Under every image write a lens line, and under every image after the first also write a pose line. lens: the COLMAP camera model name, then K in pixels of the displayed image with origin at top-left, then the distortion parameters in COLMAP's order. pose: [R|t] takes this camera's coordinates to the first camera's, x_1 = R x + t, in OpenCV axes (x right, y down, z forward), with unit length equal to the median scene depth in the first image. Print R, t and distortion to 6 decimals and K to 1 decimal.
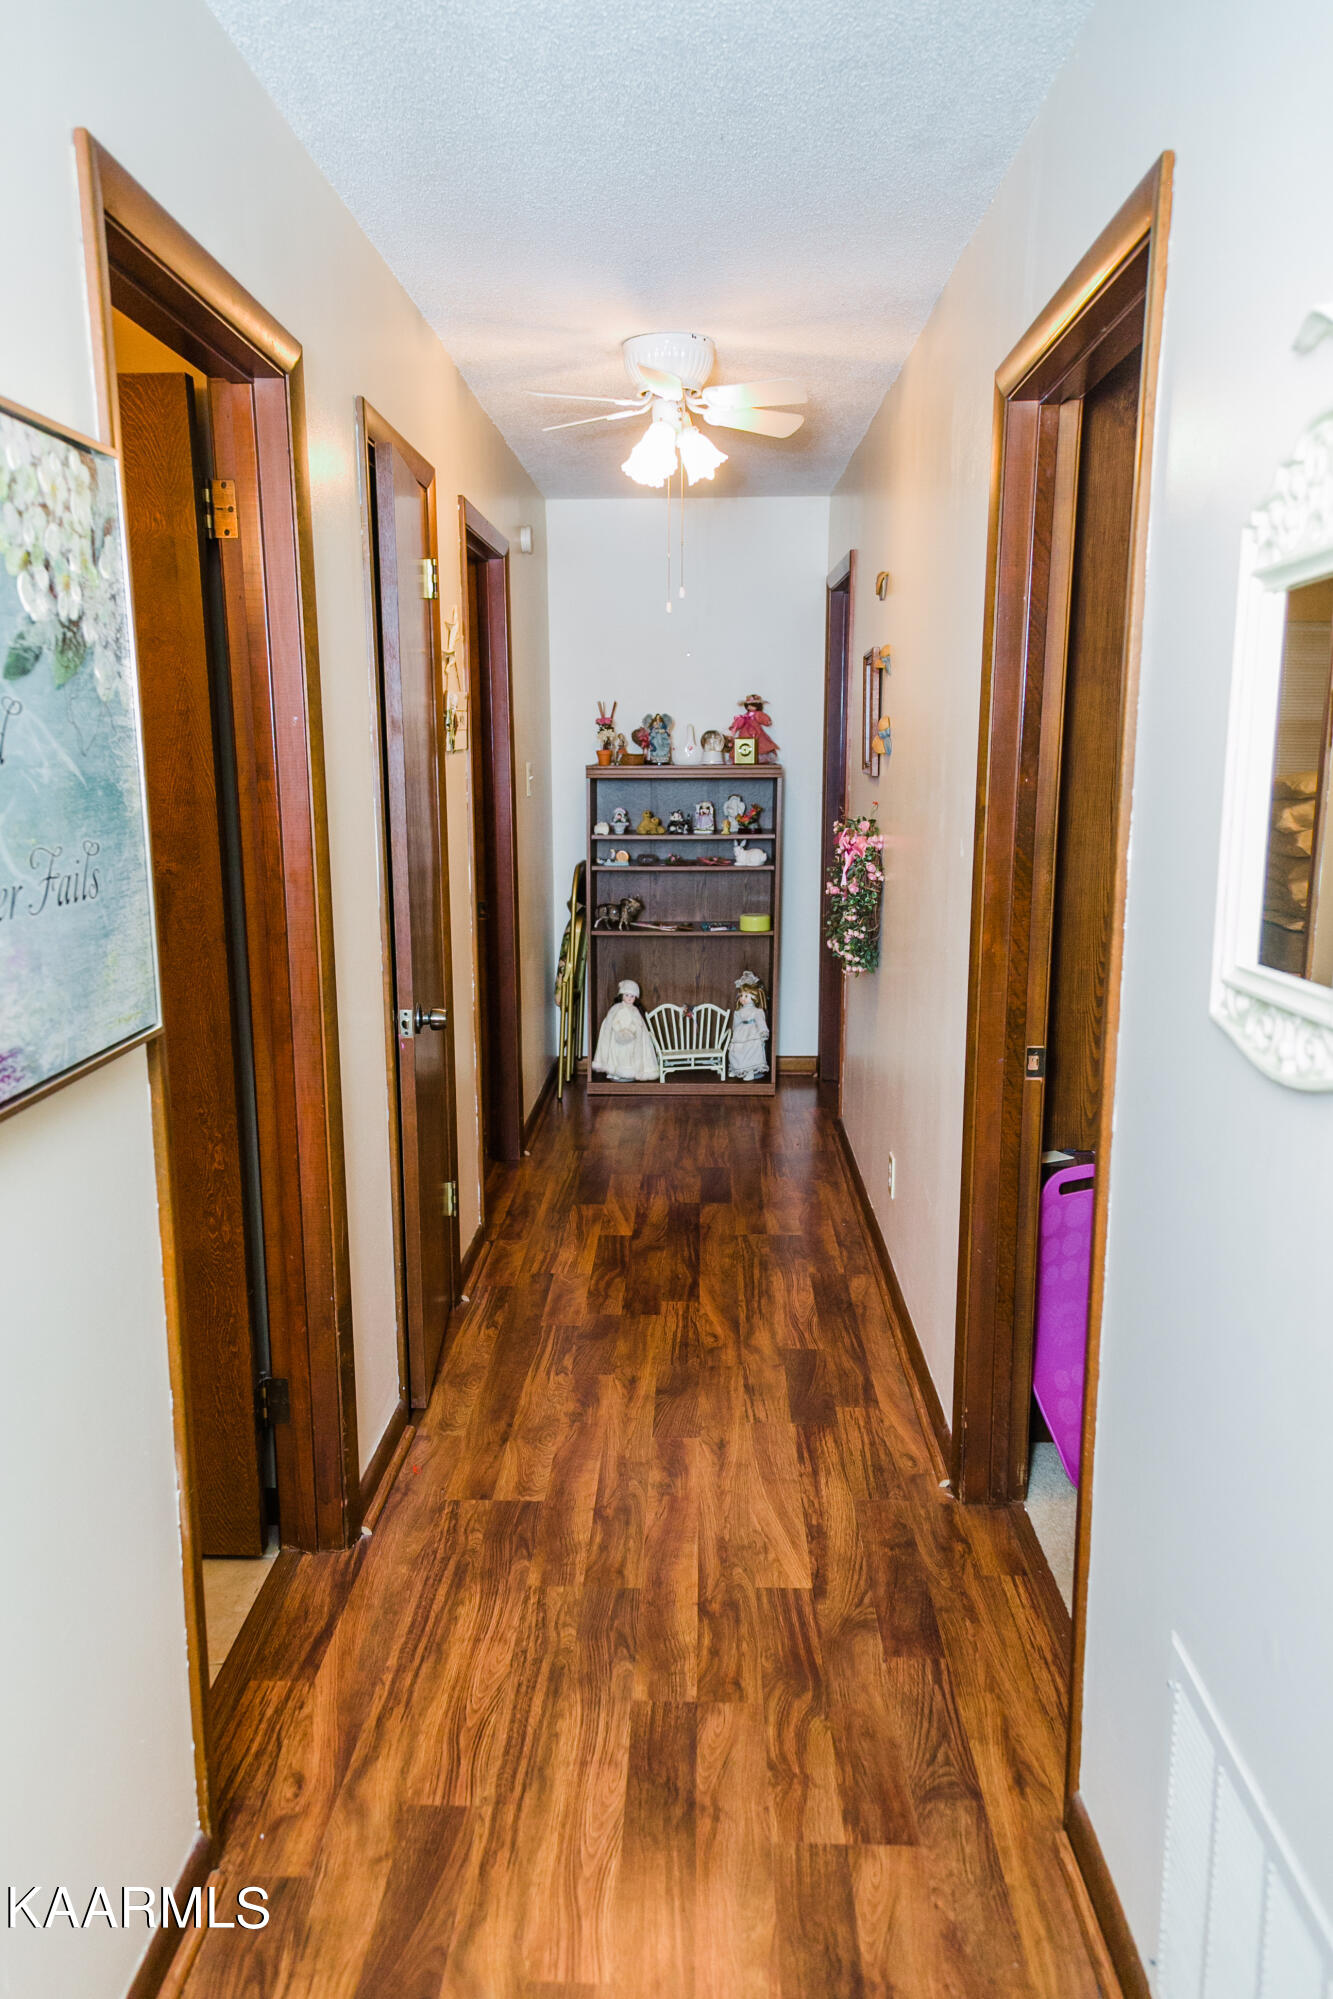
lens RADIAL K [[1368.3, 0, 669.4], [0, 1368.3, 996.7], [0, 0, 1]] dist [0.018800, -0.002778]
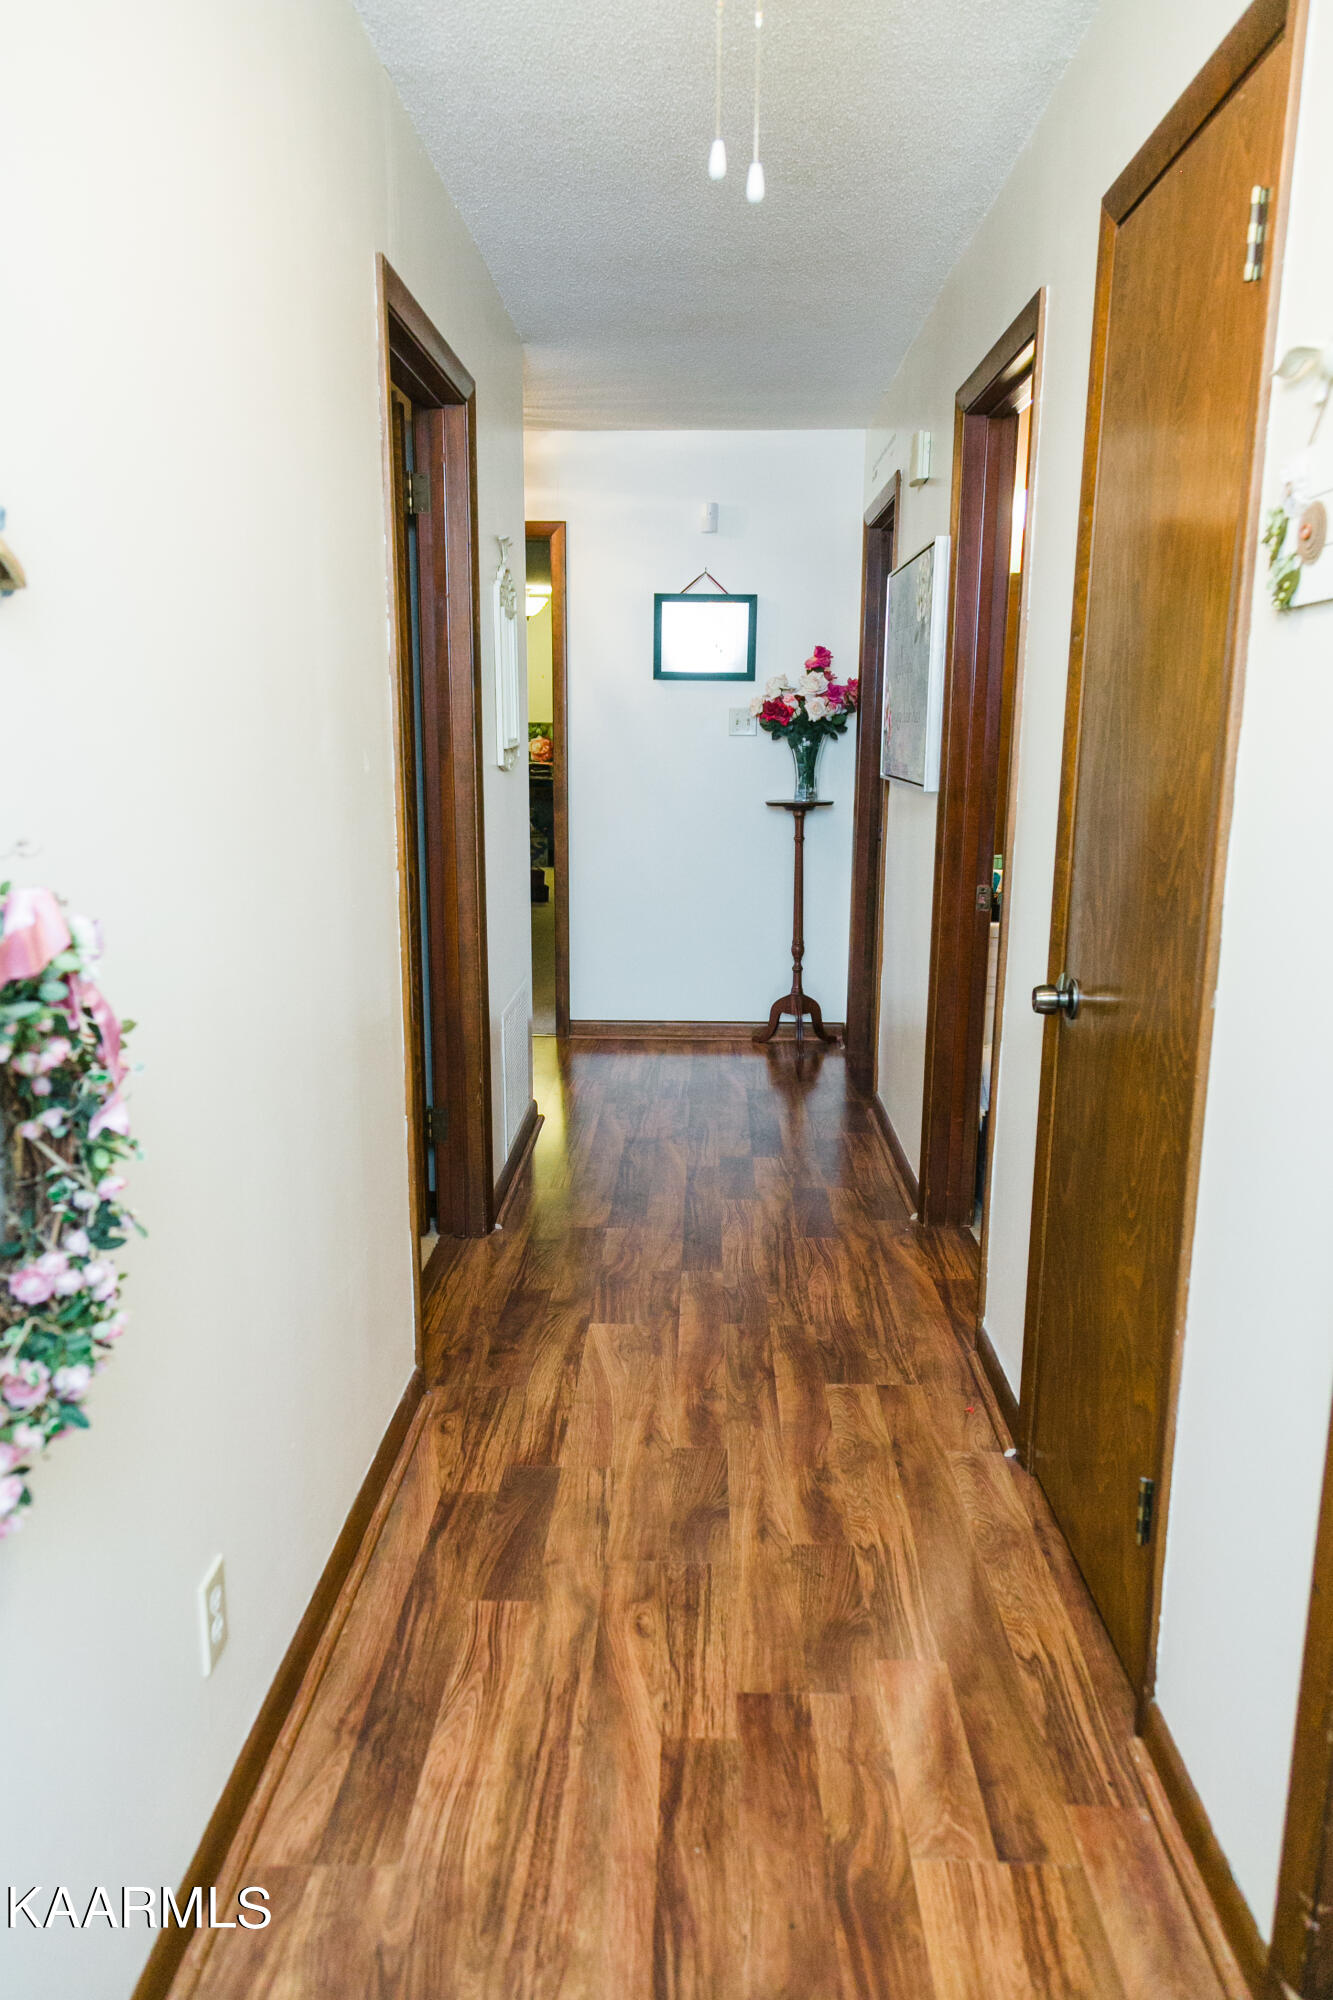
lens RADIAL K [[1368.9, 0, 667.2], [0, 1368.9, 1001.9], [0, 0, 1]] dist [0.018800, -0.002778]
pose [[-0.999994, 0.000129, 0.003489, 0.023544], [0.001455, 0.923823, 0.382816, -0.286036], [-0.003174, 0.382819, -0.923818, 1.775514]]
